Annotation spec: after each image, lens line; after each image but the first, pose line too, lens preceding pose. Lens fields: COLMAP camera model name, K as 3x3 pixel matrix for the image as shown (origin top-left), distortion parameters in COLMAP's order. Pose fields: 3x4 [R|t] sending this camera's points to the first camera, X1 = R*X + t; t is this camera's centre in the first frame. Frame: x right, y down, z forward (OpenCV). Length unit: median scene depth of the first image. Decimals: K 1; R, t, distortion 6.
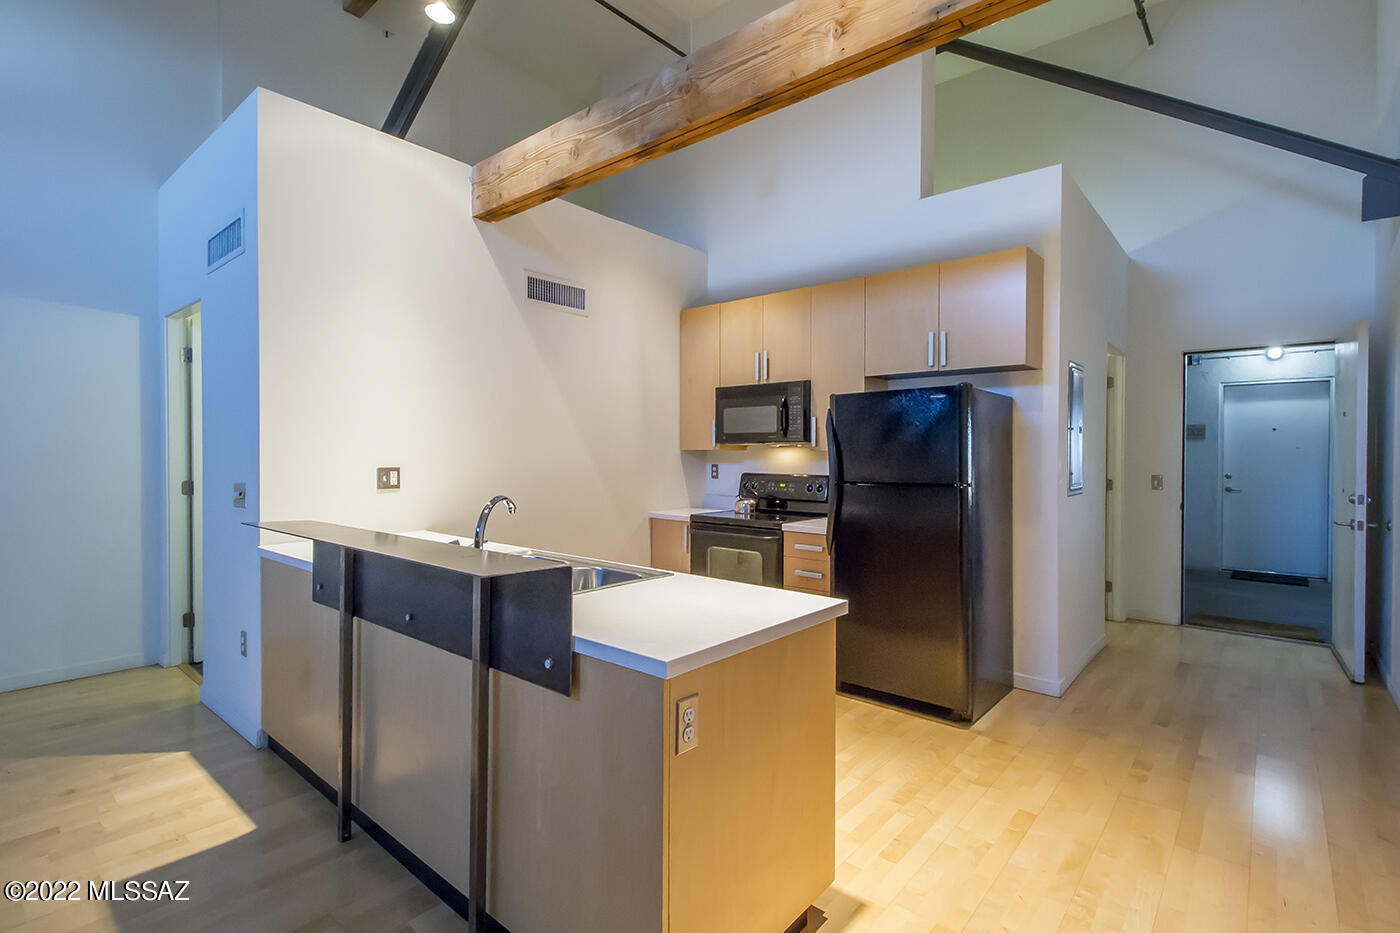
lens RADIAL K [[664.8, 0, 701.4], [0, 664.8, 459.9], [0, 0, 1]] dist [0.002855, -0.000433]
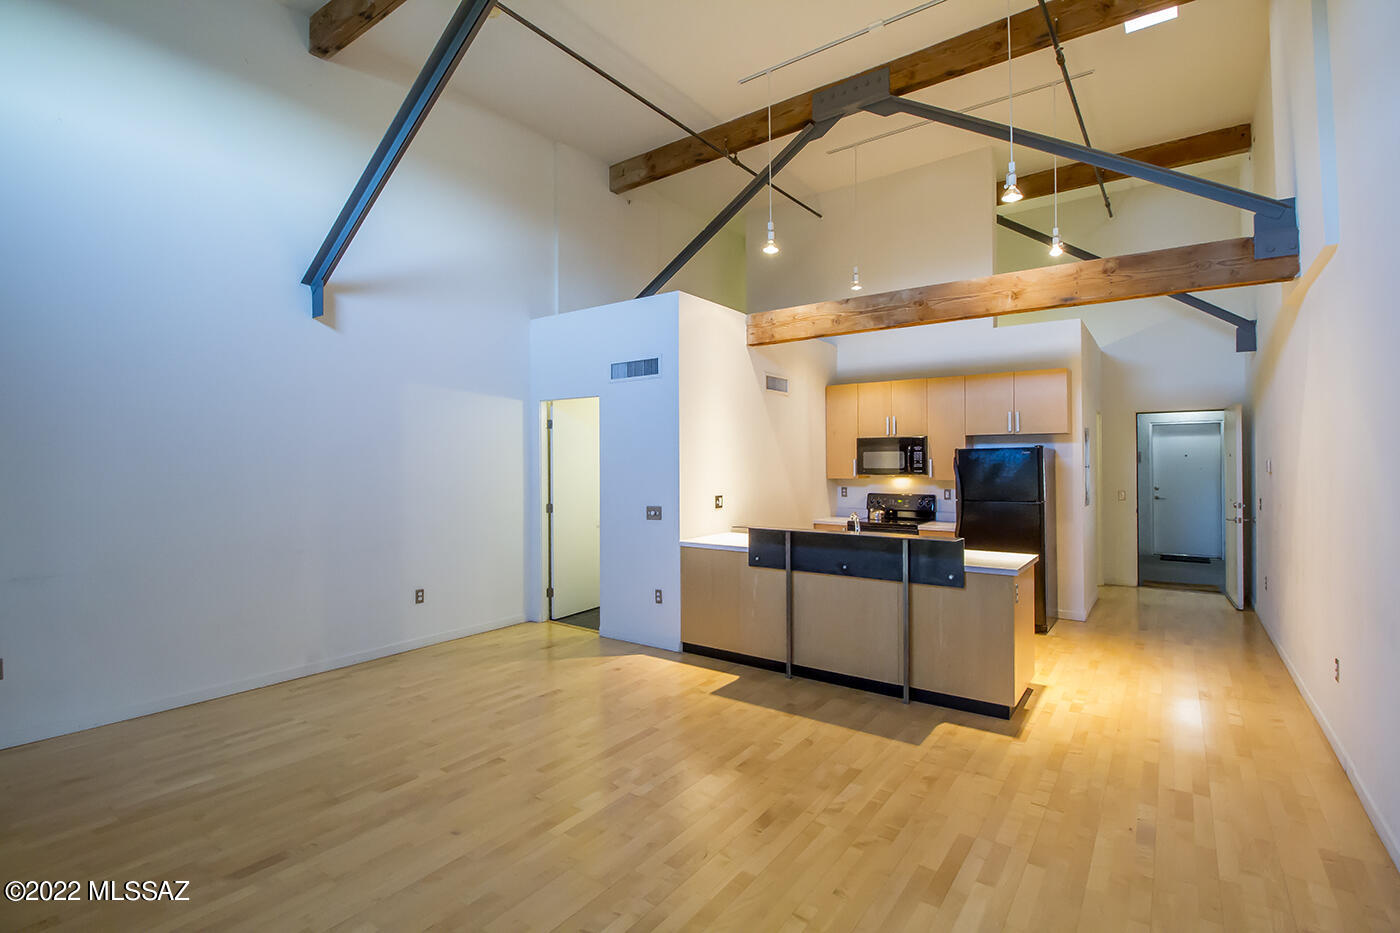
lens RADIAL K [[642.7, 0, 701.7], [0, 642.7, 458.7], [0, 0, 1]] dist [-0.000726, -0.014729]
pose [[0.997088, -0.007899, 0.075850, -0.534527], [0.009200, 0.999816, -0.016811, -0.046938], [-0.075703, 0.017460, 0.996978, -0.552797]]
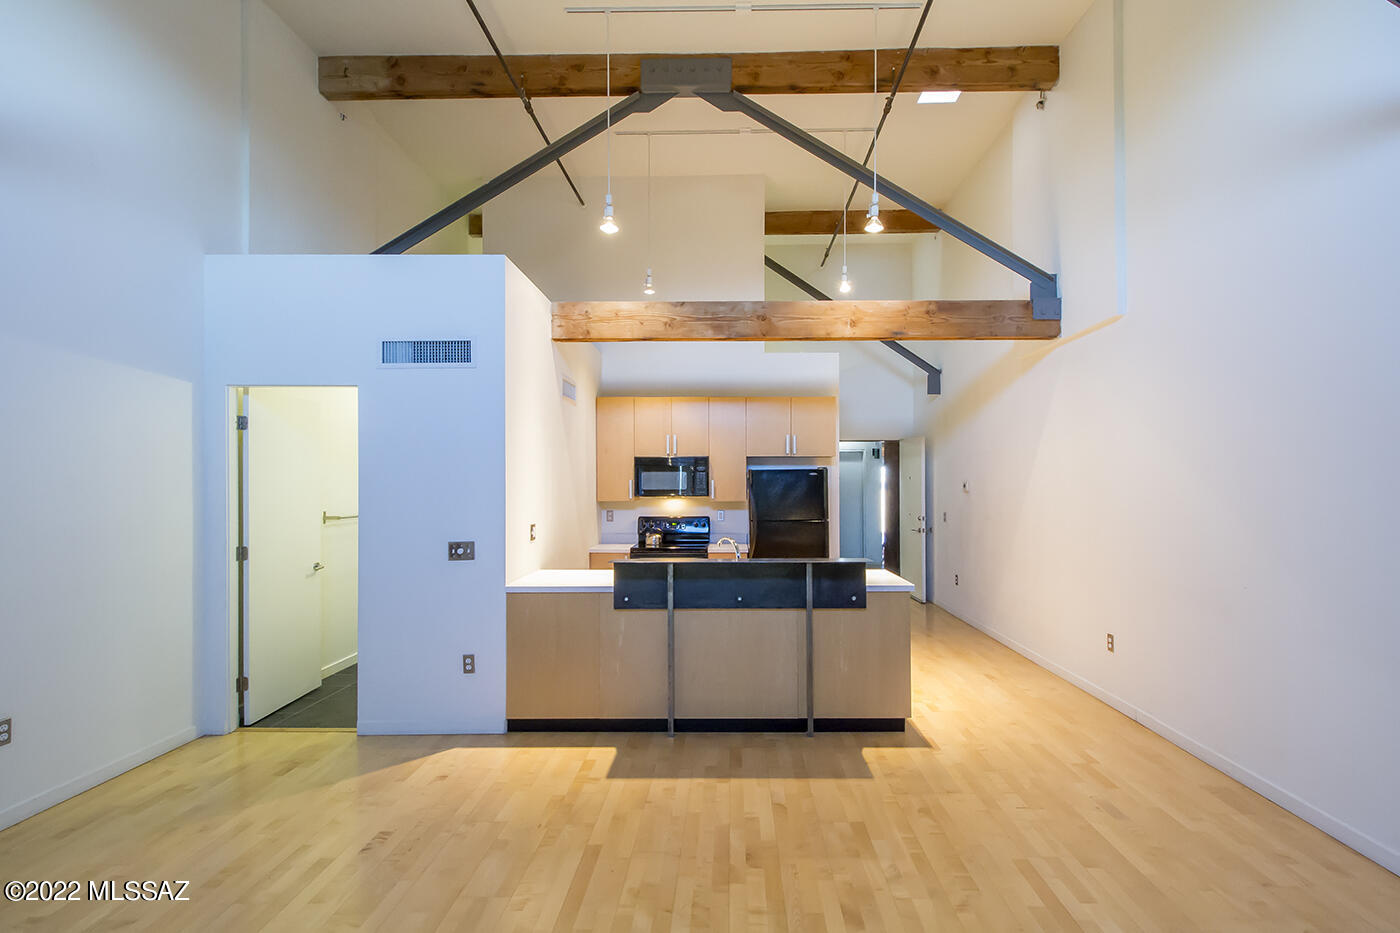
lens RADIAL K [[668.8, 0, 724.1], [0, 668.8, 481.1], [0, 0, 1]] dist [0.011534, -0.000833]
pose [[0.771120, -0.004204, 0.636676, -0.870375], [0.013074, 0.999872, -0.009233, -0.049505], [-0.636555, 0.015443, 0.771076, -0.261570]]
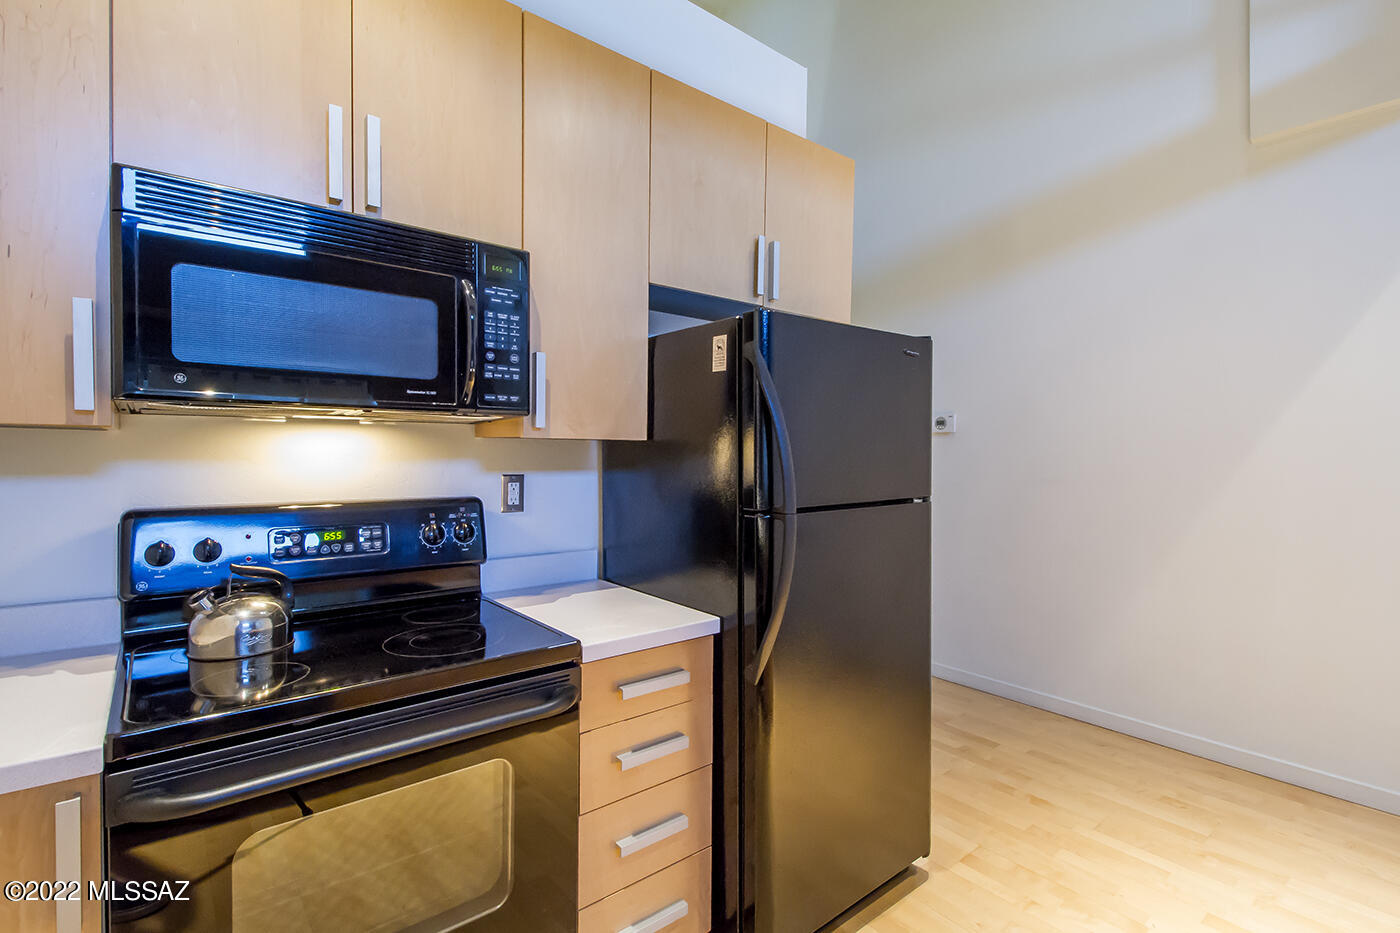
lens RADIAL K [[664.8, 0, 701.4], [0, 664.8, 459.9], [0, 0, 1]] dist [0.002855, -0.000433]
pose [[0.169541, -0.002550, 0.985520, -0.218267], [0.011649, 0.999932, 0.000583, 0.001500], [-0.985454, 0.011381, 0.169559, 0.881266]]
